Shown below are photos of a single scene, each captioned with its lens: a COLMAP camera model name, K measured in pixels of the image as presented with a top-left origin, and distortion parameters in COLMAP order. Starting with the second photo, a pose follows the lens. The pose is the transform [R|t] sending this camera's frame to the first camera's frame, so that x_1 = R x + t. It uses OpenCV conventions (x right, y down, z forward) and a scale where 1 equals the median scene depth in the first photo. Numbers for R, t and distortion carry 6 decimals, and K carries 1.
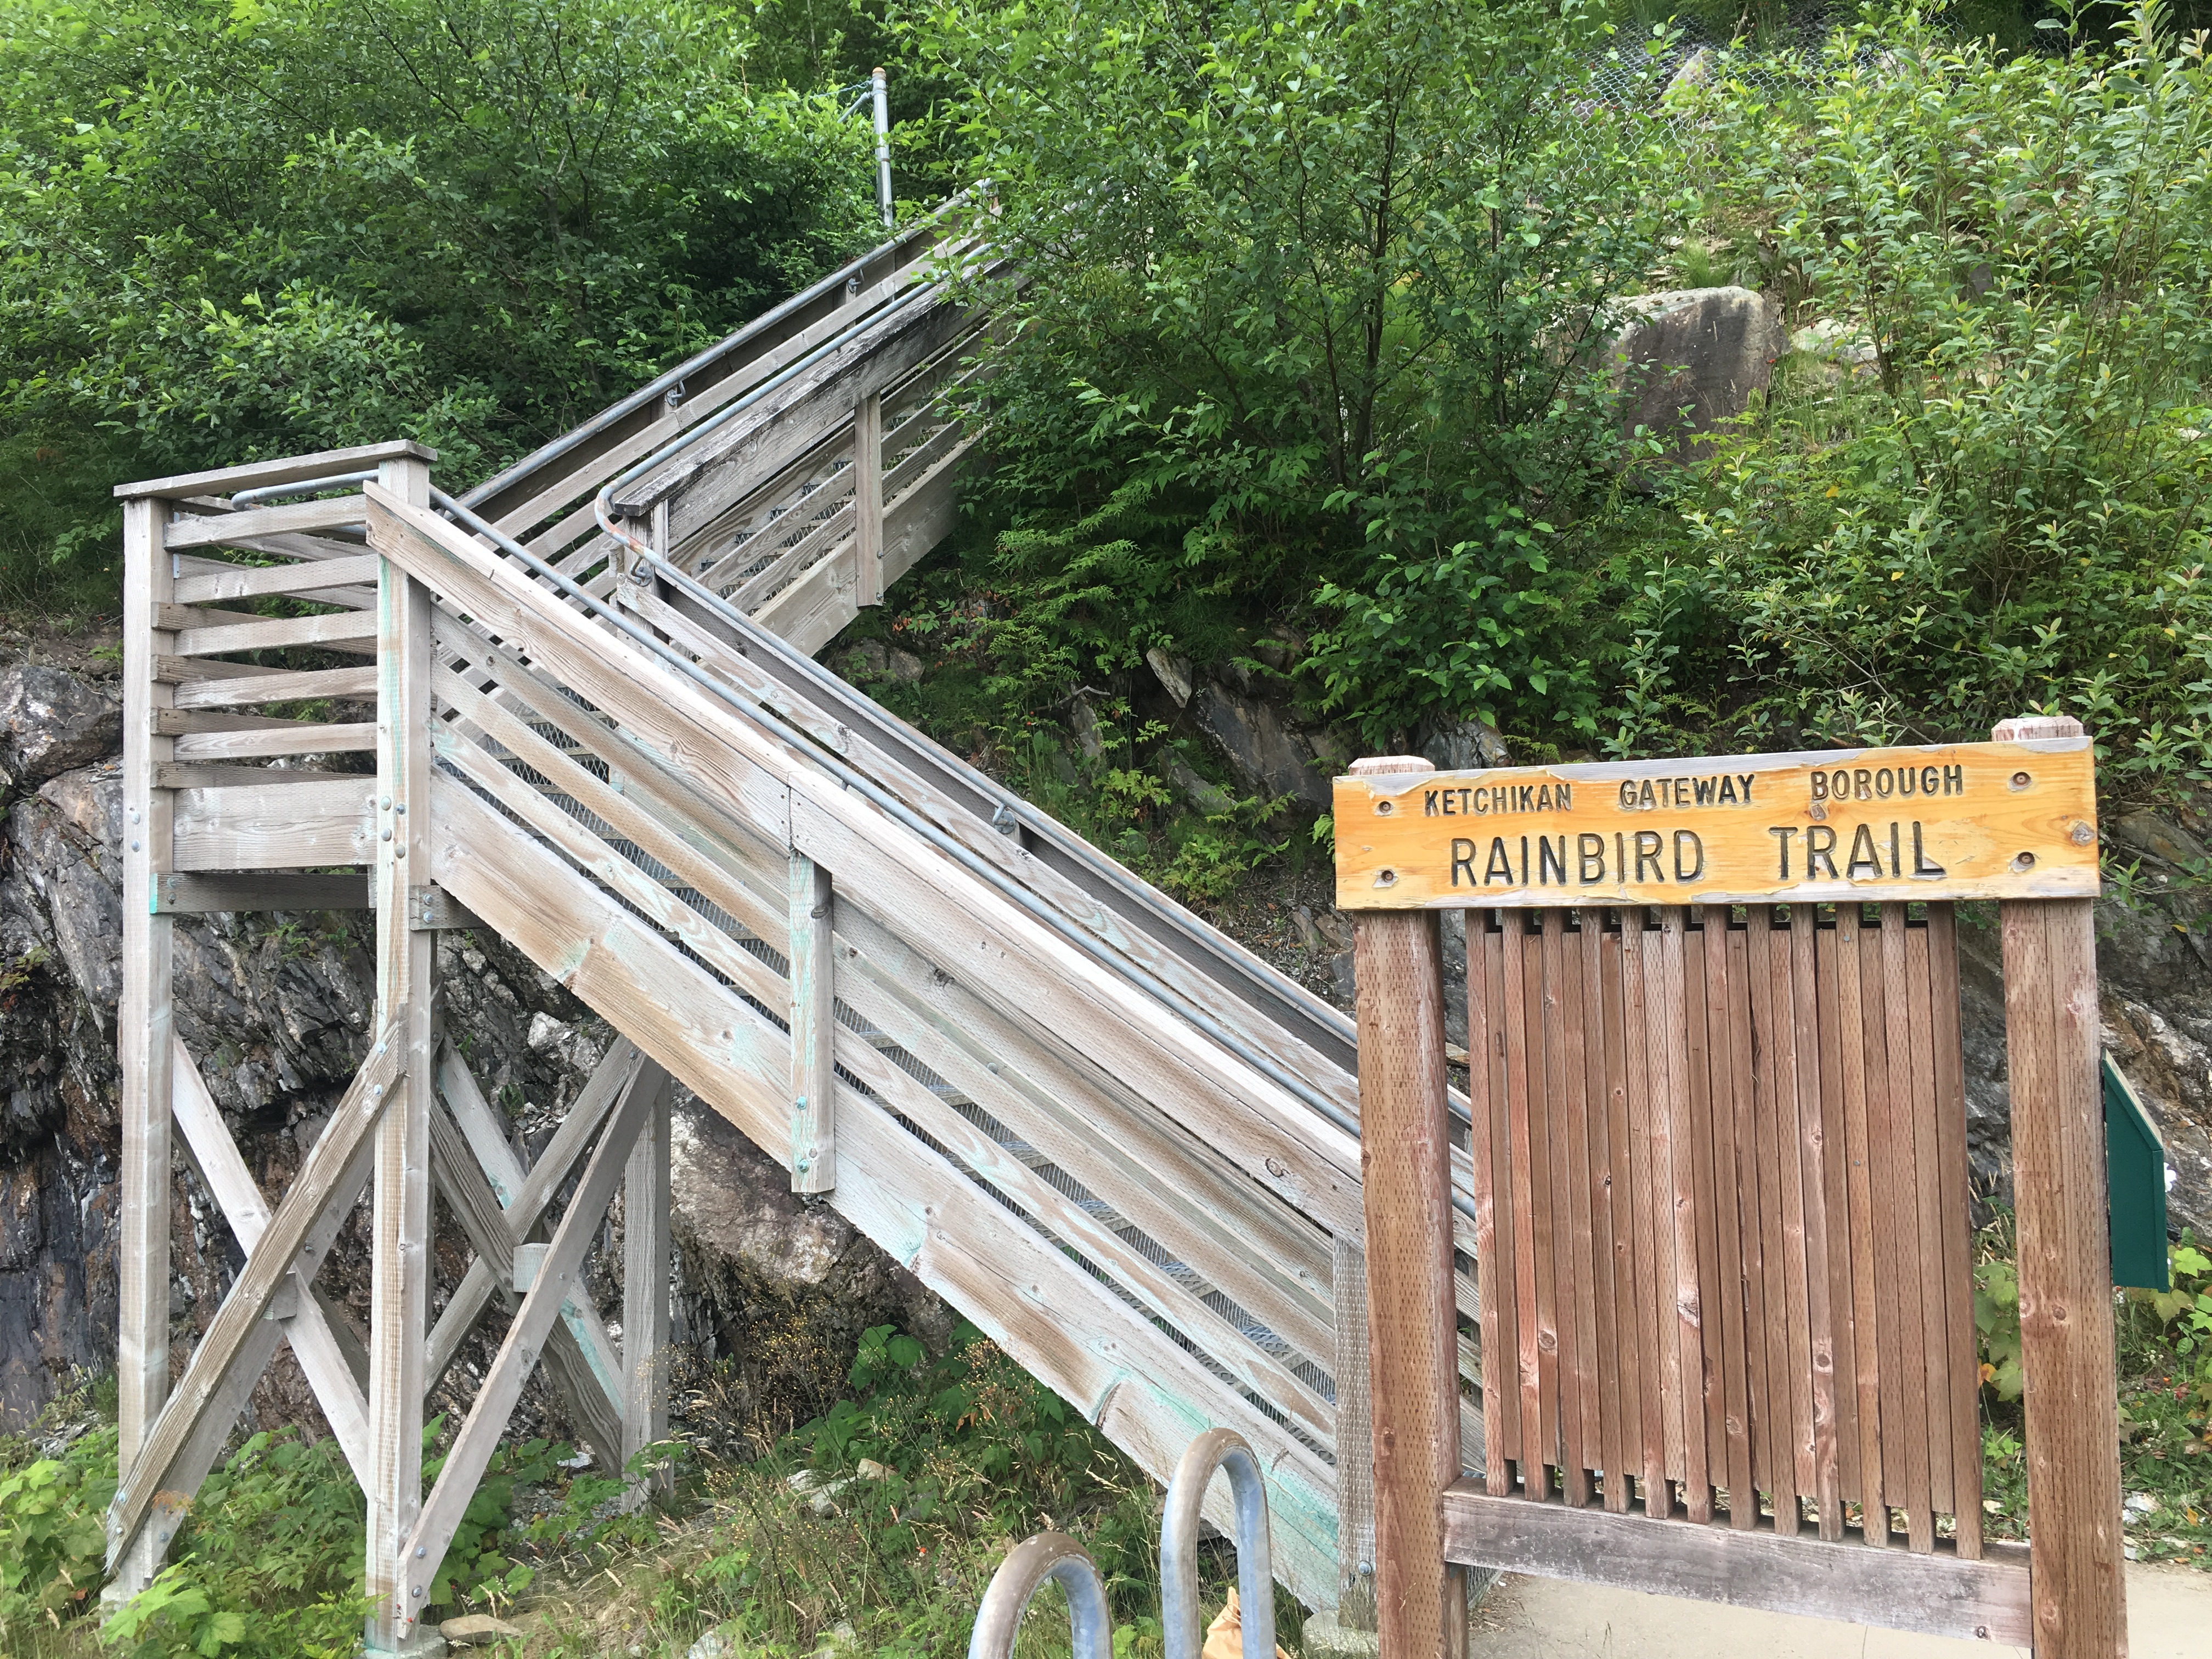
lens RADIAL K [[1952.8, 0, 1101.6], [0, 1952.8, 814.3], [0, 0, 1]] dist [0.075375, -0.020673]
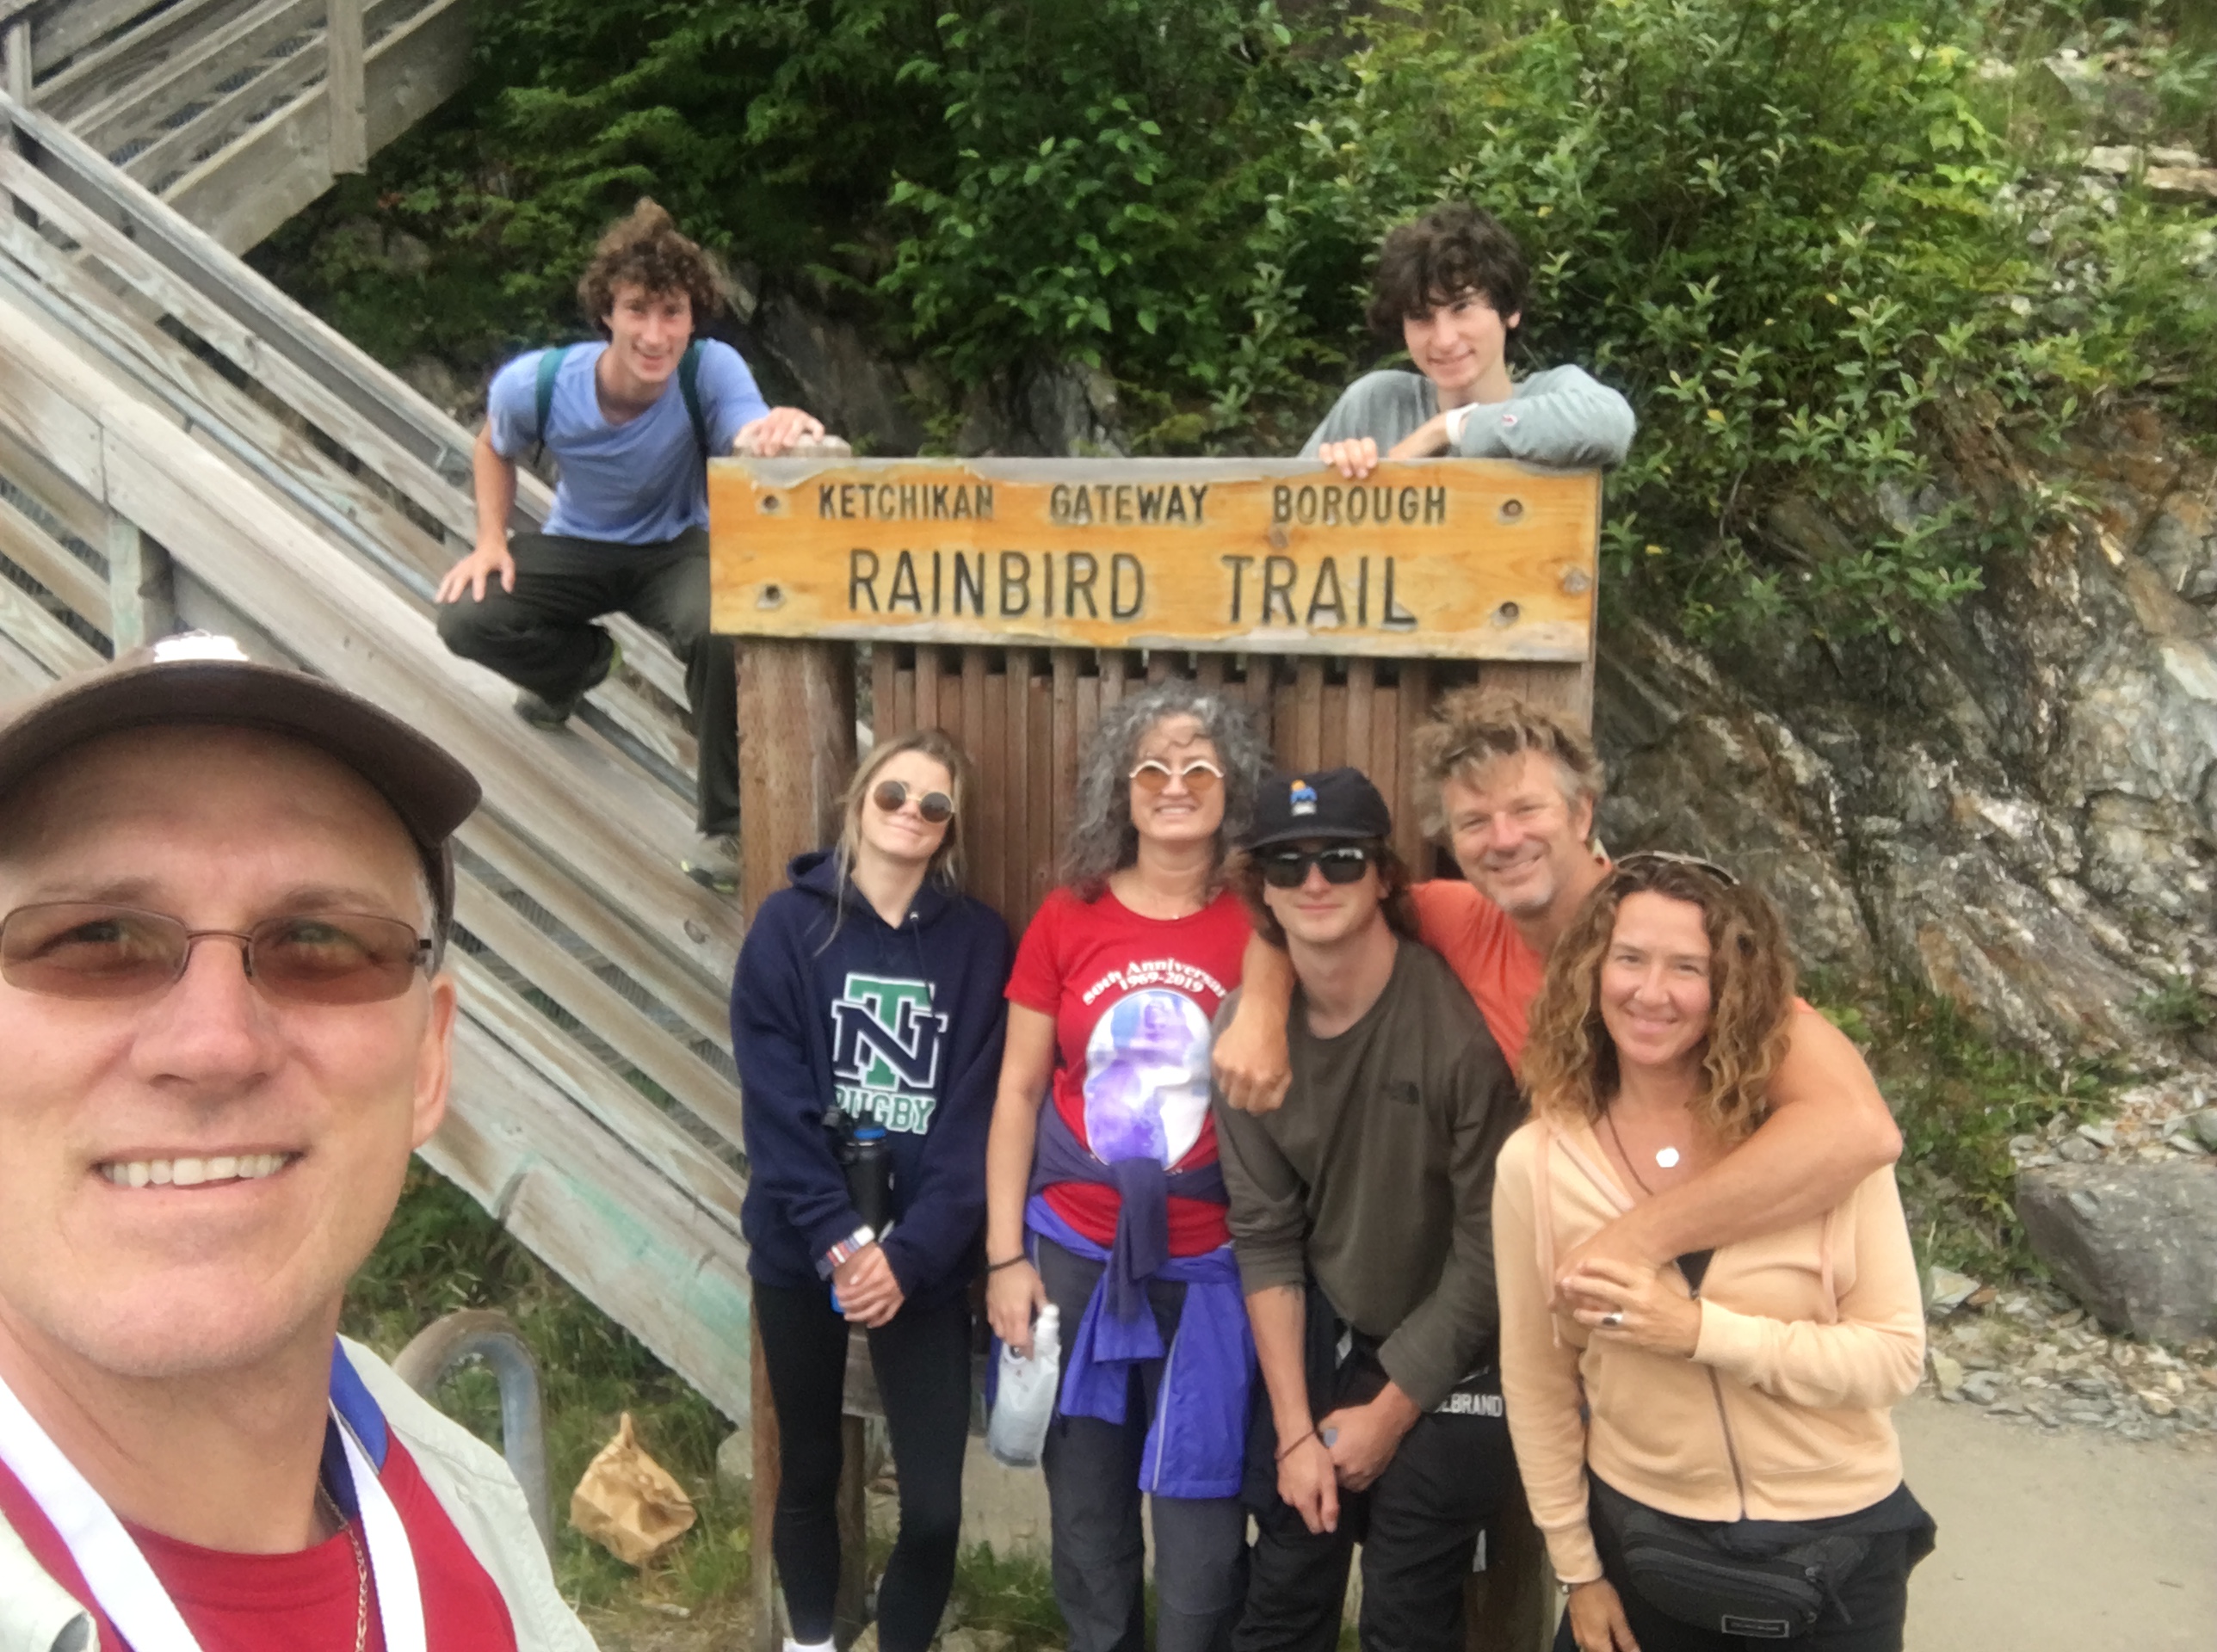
lens RADIAL K [[2139.8, 0, 1104.3], [0, 2139.8, 813.4], [0, 0, 1]] dist [0.073521, -0.186643]
pose [[0.991093, 0.014547, 0.132377, 0.129125], [-0.037860, 0.983778, 0.175347, -0.028739], [-0.127679, -0.178797, 0.975566, 0.109239]]
